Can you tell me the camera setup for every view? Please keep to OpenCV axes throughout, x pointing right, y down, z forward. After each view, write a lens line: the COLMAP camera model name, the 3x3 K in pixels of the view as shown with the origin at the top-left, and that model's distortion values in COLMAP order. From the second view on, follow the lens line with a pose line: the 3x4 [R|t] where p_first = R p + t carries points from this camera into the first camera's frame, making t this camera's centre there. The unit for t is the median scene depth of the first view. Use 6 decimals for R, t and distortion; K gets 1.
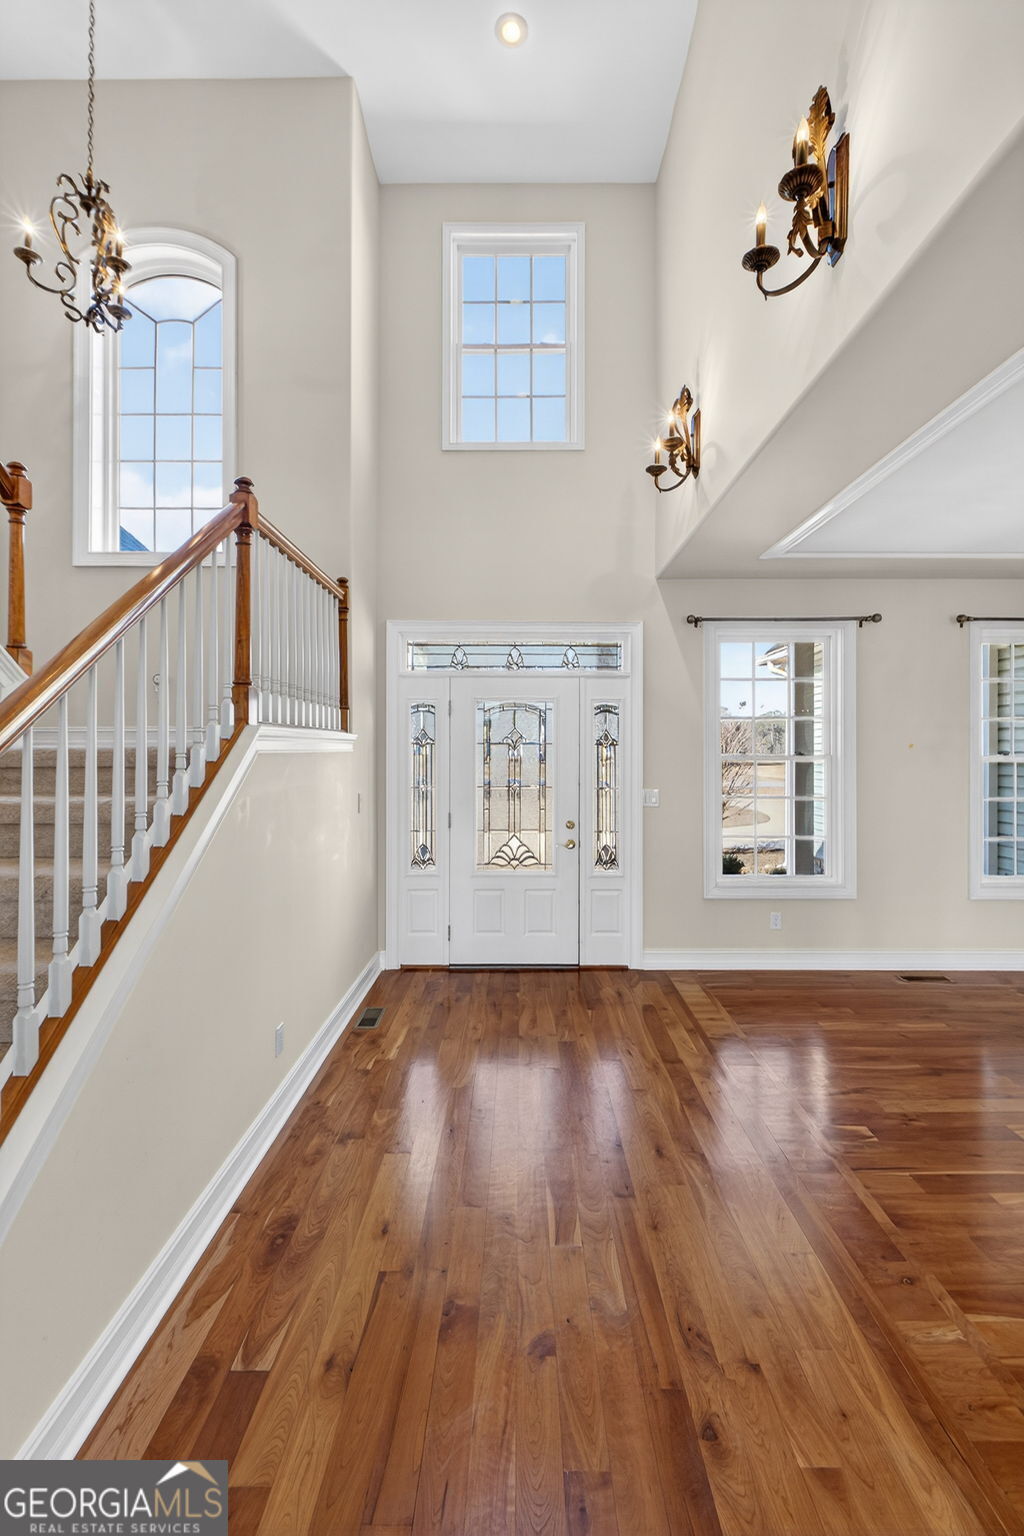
lens RADIAL K [[681.8, 0, 547.5], [0, 681.8, 755.4], [0, 0, 1]] dist [0.003305, 0.000605]
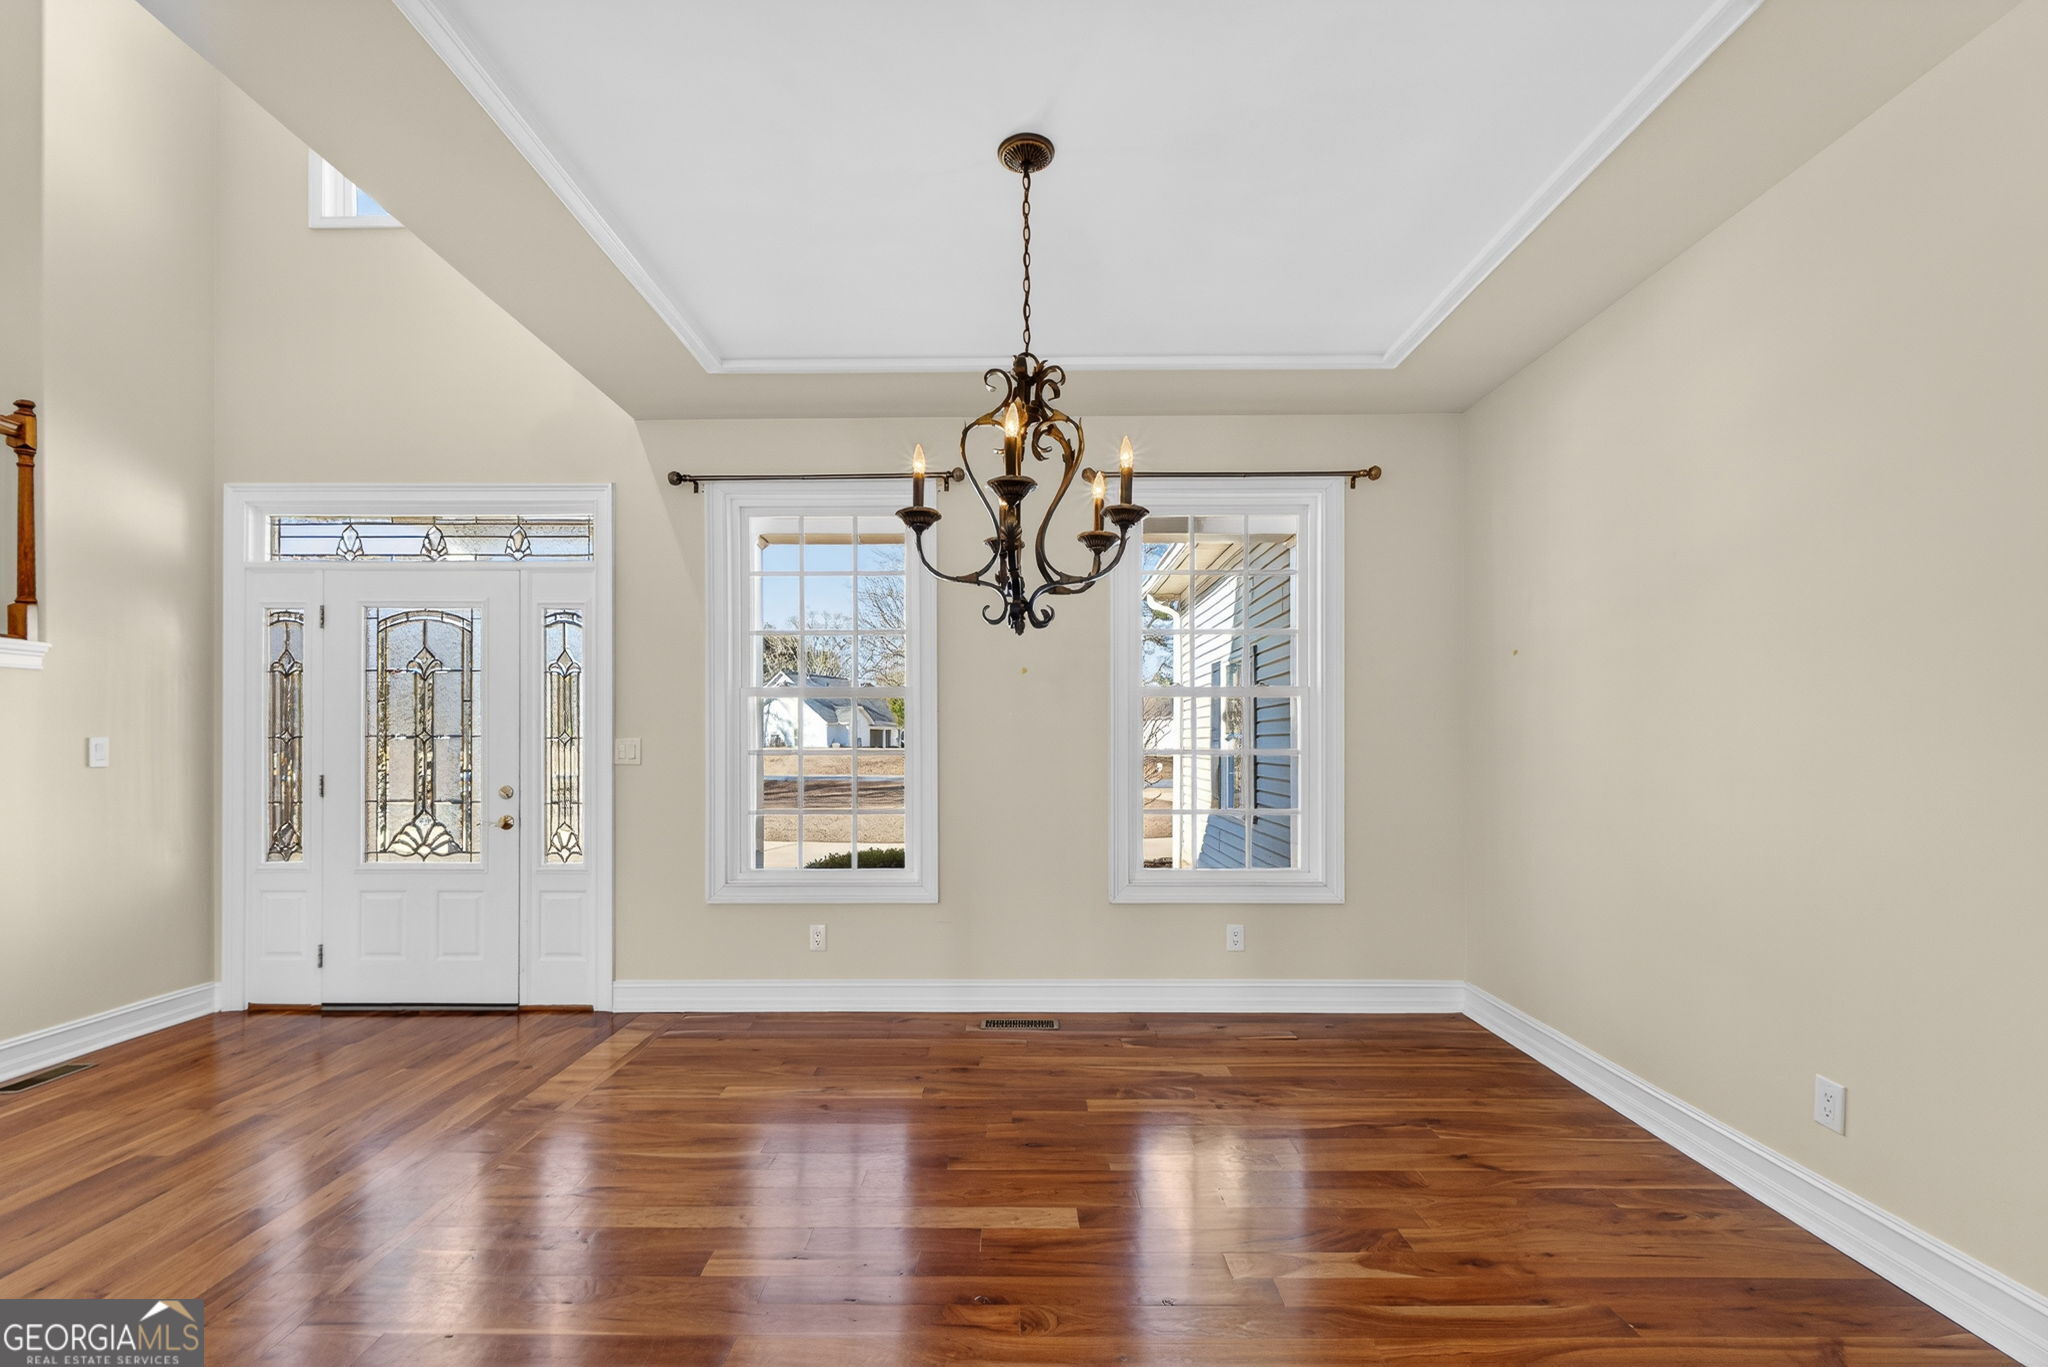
lens RADIAL K [[1039.9, 0, 1021.0], [0, 1039.9, 695.4], [0, 0, 1]] dist [-0.009529, 0.000245]
pose [[0.999782, -0.006438, -0.019882, 0.556128], [0.006606, 0.999943, 0.008354, 0.001806], [0.019827, -0.008483, 0.999767, 0.005135]]
